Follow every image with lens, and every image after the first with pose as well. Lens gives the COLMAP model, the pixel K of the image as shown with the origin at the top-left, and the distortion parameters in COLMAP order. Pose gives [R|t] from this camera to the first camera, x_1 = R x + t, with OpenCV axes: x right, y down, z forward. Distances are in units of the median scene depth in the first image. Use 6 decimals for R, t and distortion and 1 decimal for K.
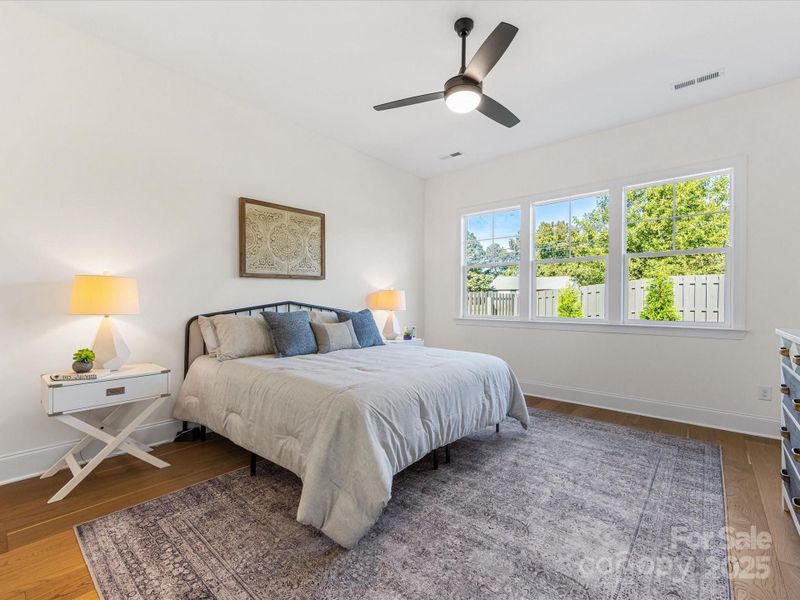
lens RADIAL K [[353.8, 0, 400.0], [0, 353.8, 300.0], [0, 0, 1]] dist [0.000884, -0.000238]
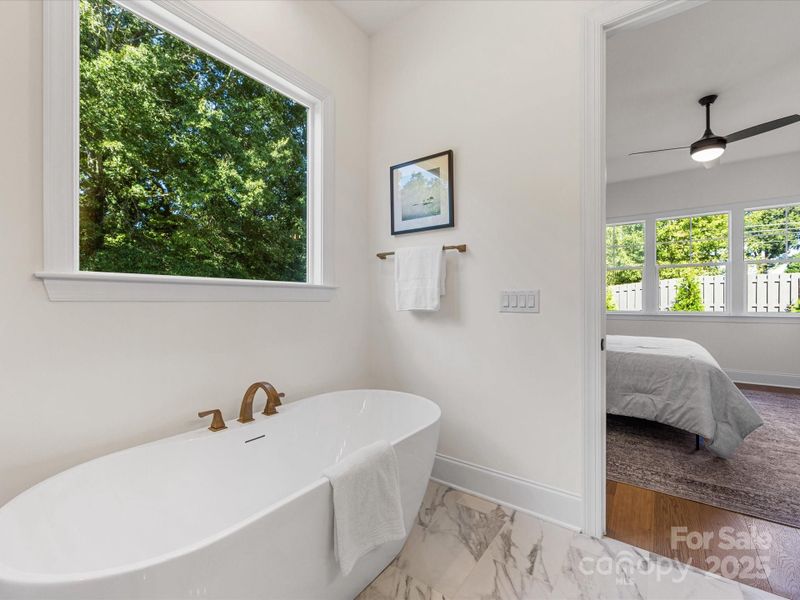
lens RADIAL K [[353.8, 0, 400.0], [0, 353.8, 300.0], [0, 0, 1]] dist [0.000884, -0.000238]
pose [[0.996125, -0.006685, 0.087693, -0.668342], [0.006485, 0.999976, 0.002564, 0.000236], [-0.087708, -0.001985, 0.996144, -0.162353]]
